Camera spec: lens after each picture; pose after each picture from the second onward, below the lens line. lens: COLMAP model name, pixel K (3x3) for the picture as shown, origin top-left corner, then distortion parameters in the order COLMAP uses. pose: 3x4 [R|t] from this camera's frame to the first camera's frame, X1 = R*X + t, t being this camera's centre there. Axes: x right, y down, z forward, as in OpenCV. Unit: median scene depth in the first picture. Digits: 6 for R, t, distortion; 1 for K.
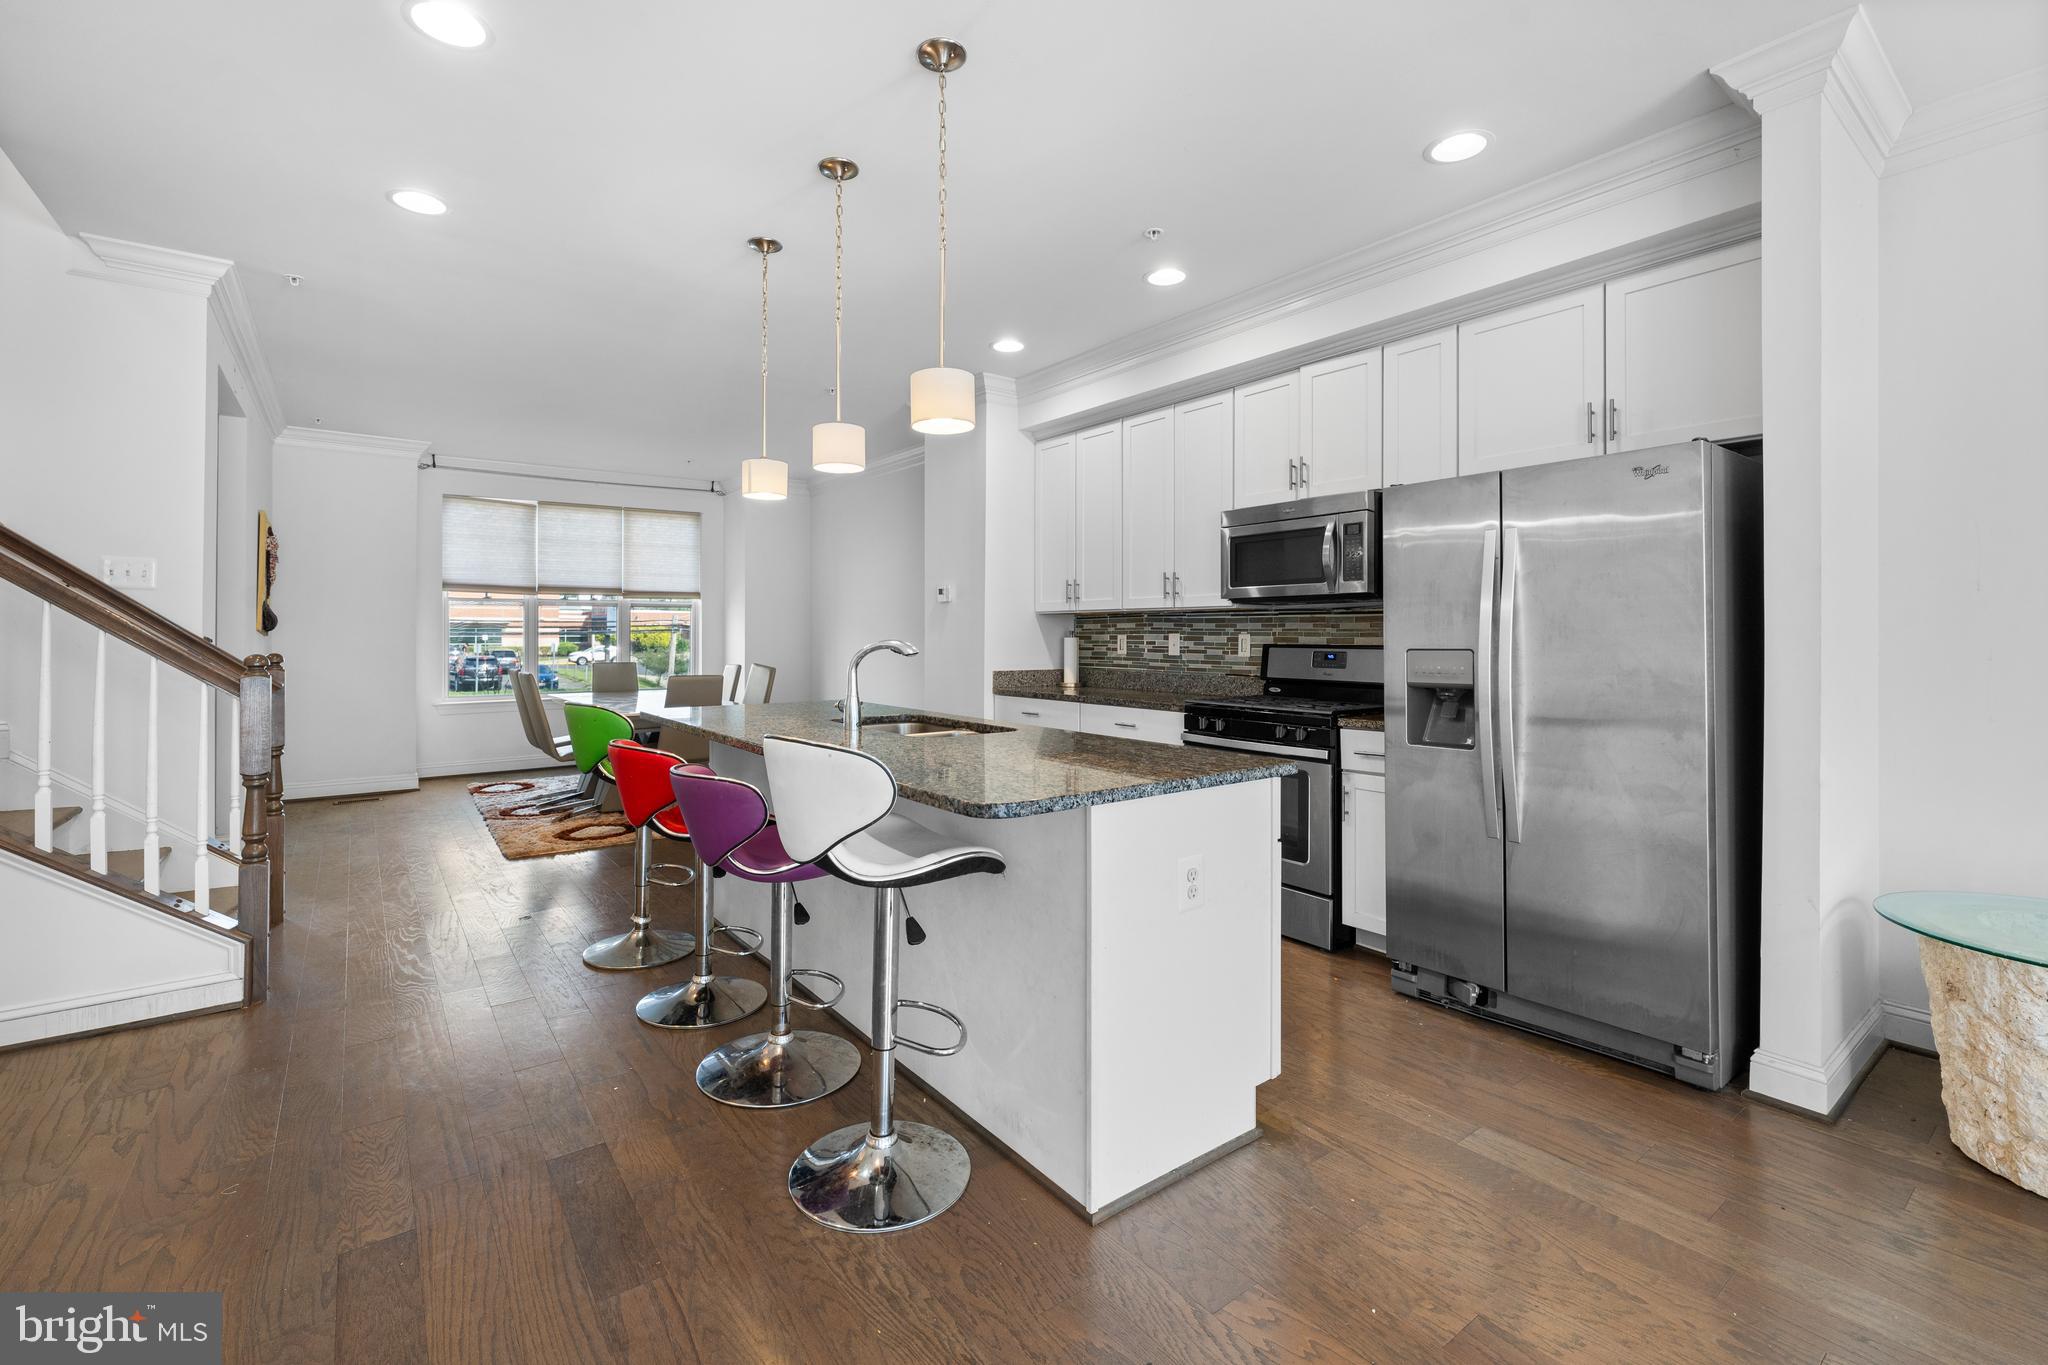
lens RADIAL K [[884.1, 0, 1012.0], [0, 884.1, 639.2], [0, 0, 1]] dist [-0.001449, -0.000208]
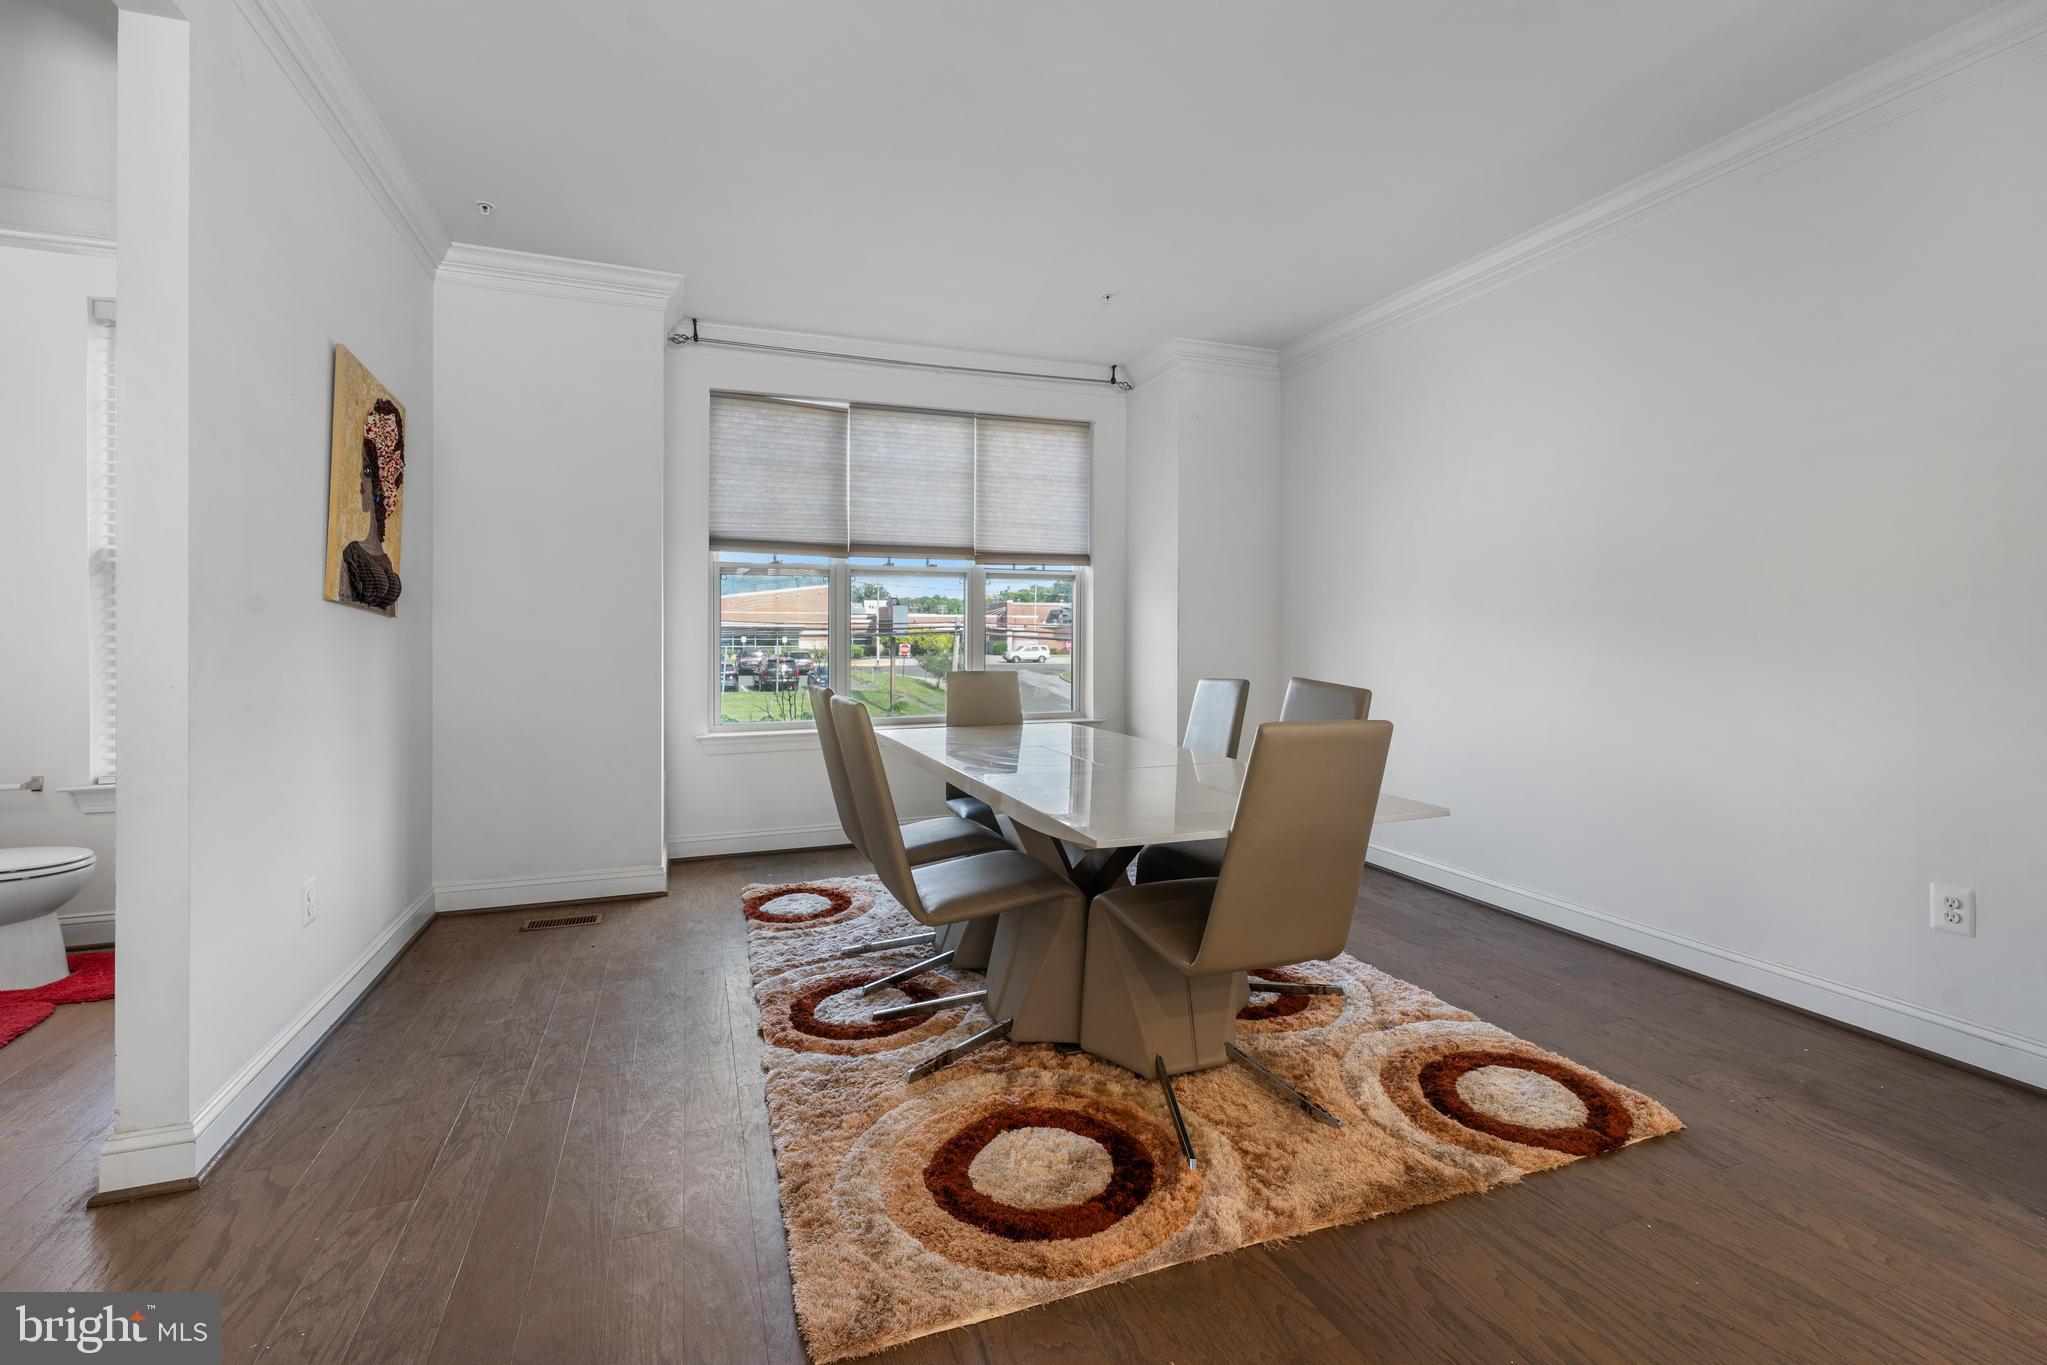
lens RADIAL K [[883.6, 0, 1011.6], [0, 883.6, 639.2], [0, 0, 1]] dist [-0.001449, -0.000208]
pose [[0.958953, -0.001592, -0.283562, -0.245924], [0.000553, 0.999993, -0.003745, 0.007842], [0.283566, 0.003435, 0.958947, 0.428467]]
